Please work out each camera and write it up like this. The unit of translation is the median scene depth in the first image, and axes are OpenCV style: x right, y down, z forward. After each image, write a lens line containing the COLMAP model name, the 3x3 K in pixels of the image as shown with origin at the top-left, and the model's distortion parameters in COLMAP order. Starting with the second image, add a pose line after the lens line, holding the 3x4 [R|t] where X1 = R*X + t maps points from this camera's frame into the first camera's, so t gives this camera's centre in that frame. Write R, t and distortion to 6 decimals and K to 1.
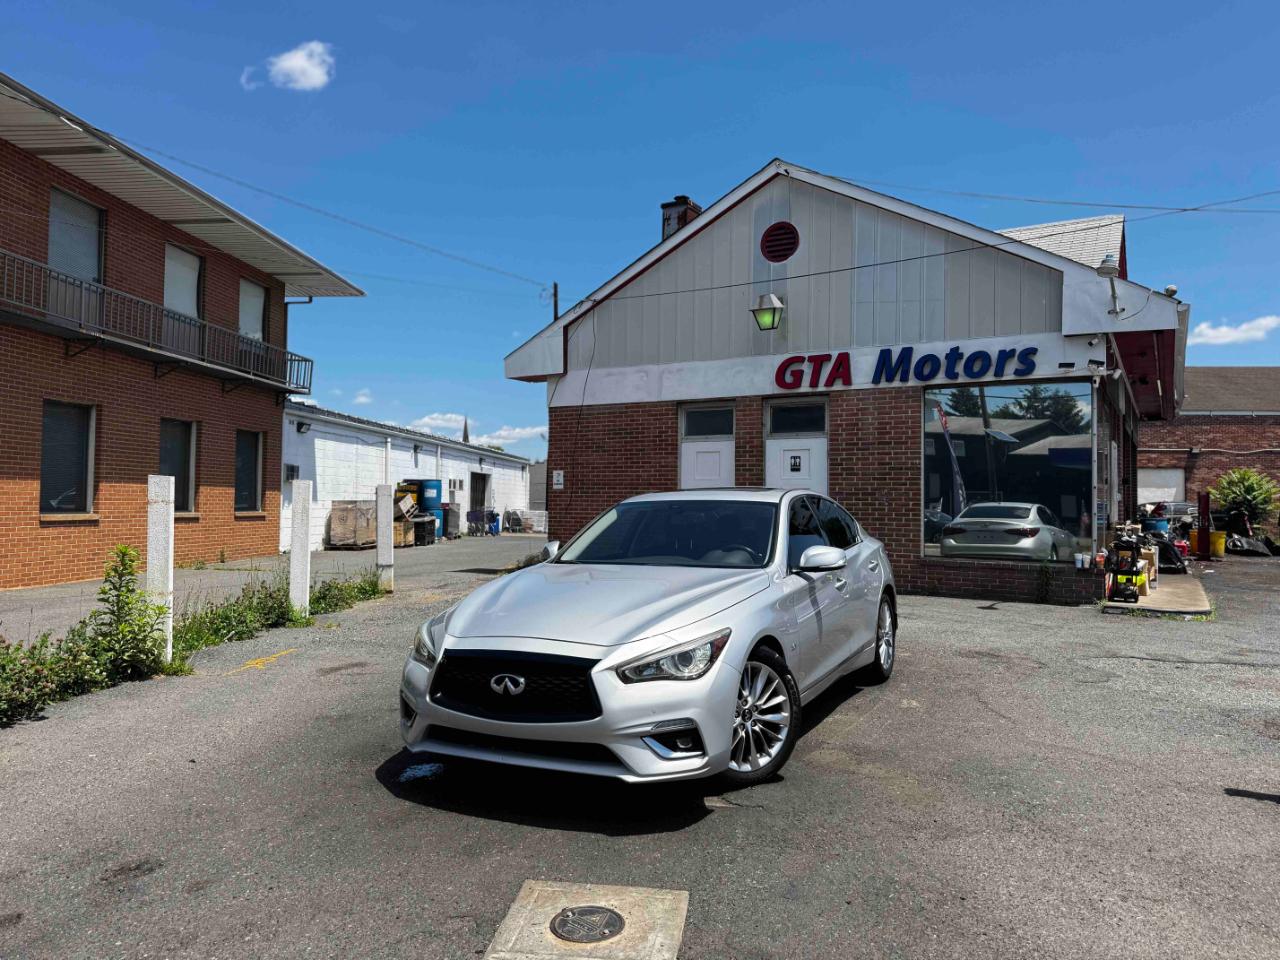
lens RADIAL K [[899.0, 0, 640.2], [0, 899.0, 473.8], [0, 0, 1]] dist [0.041455, -0.048132]
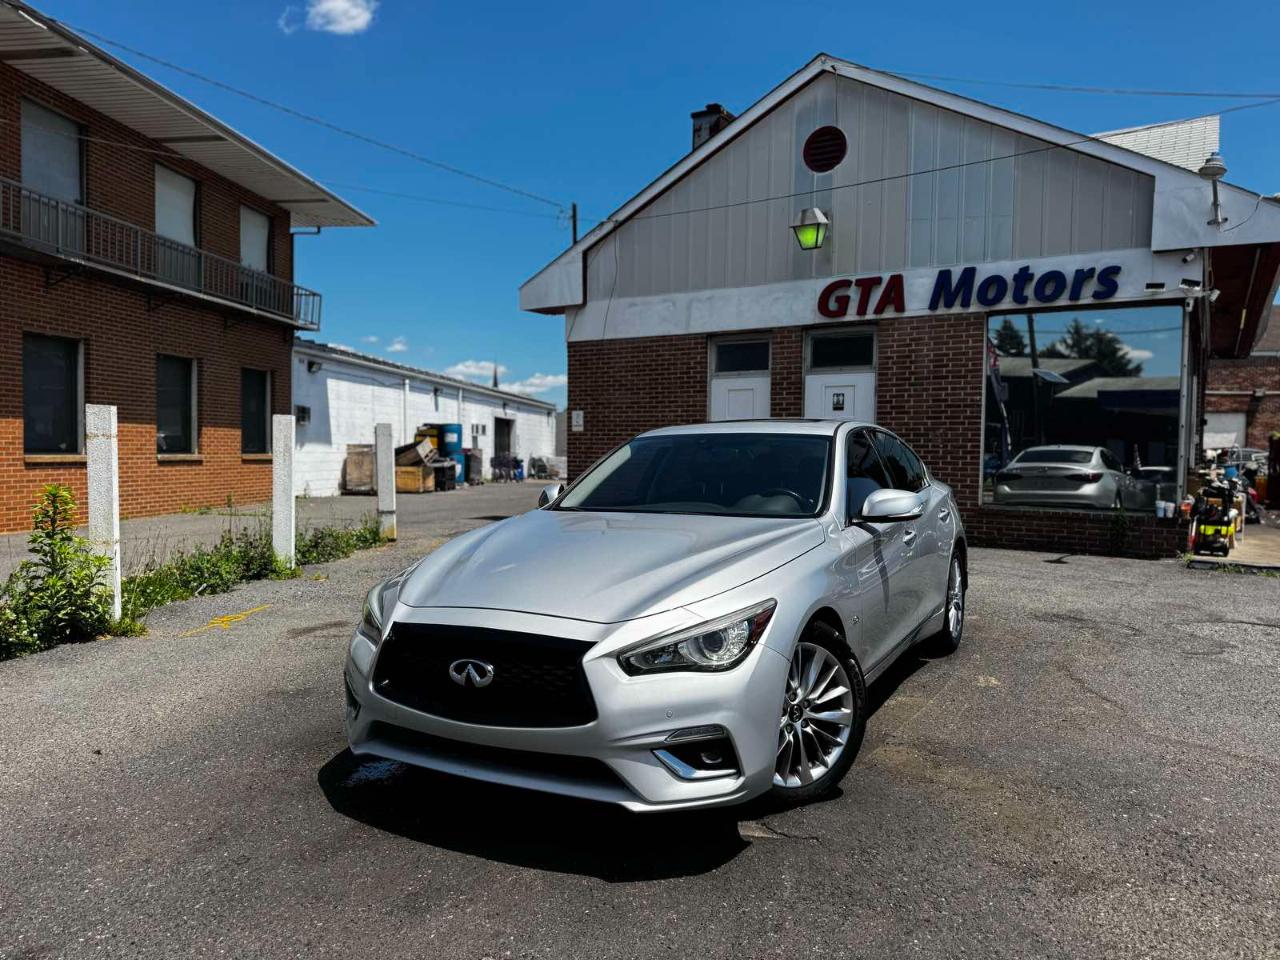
lens RADIAL K [[899.0, 0, 638.3], [0, 899.0, 482.5], [0, 0, 1]] dist [0.041455, -0.048132]
pose [[0.999356, 0.003169, -0.035739, 0.005029], [-0.000741, 0.997701, 0.067772, 0.009555], [0.035871, -0.067701, 0.997061, 0.094247]]
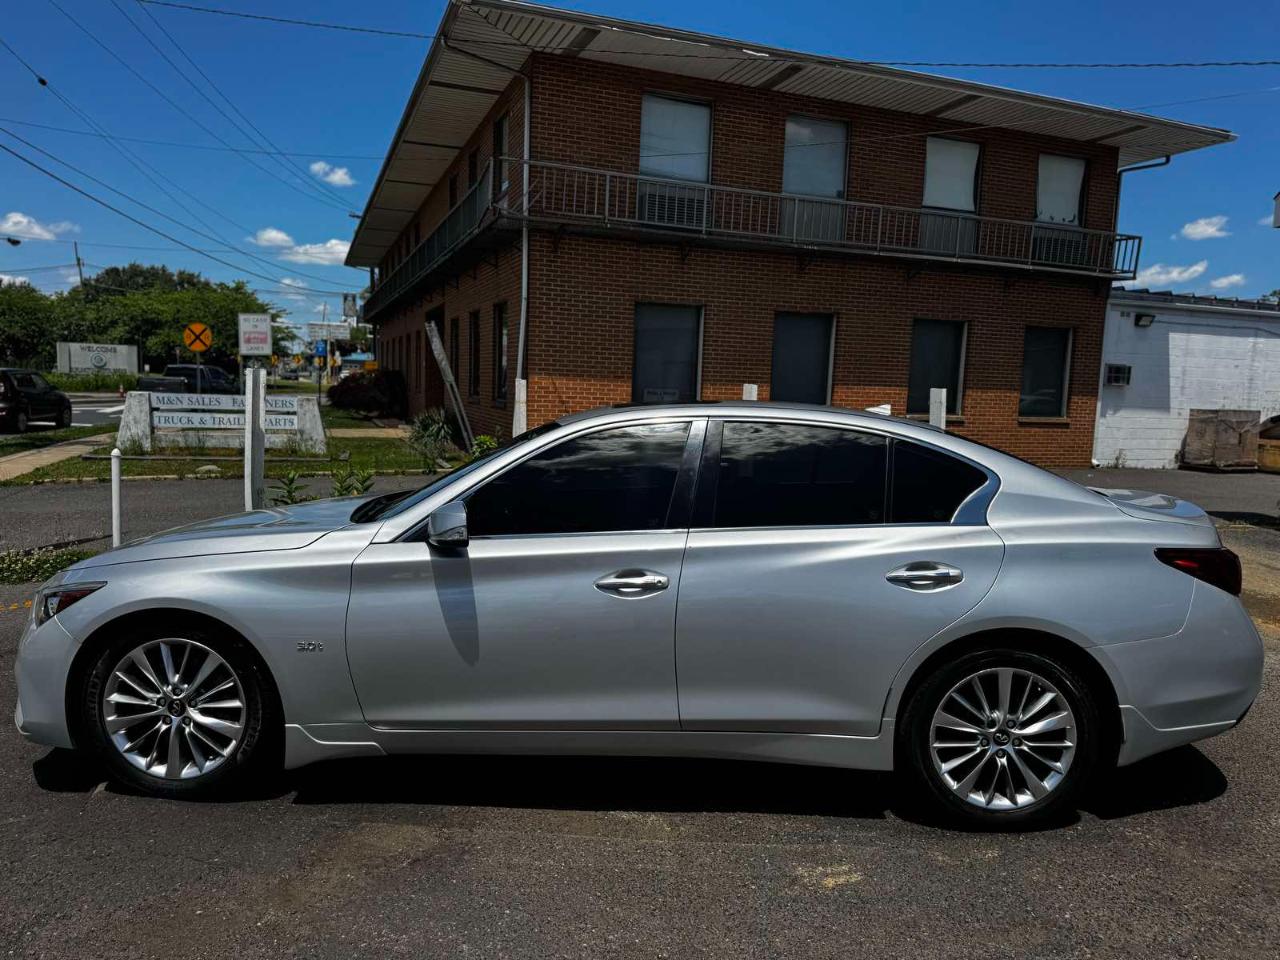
lens RADIAL K [[899.0, 0, 644.7], [0, 899.0, 481.7], [0, 0, 1]] dist [0.041455, -0.048132]
pose [[0.432479, 0.105028, -0.895506, 0.337631], [-0.000291, 0.993209, 0.116346, -0.000158], [0.901644, -0.050057, 0.429573, 0.376626]]
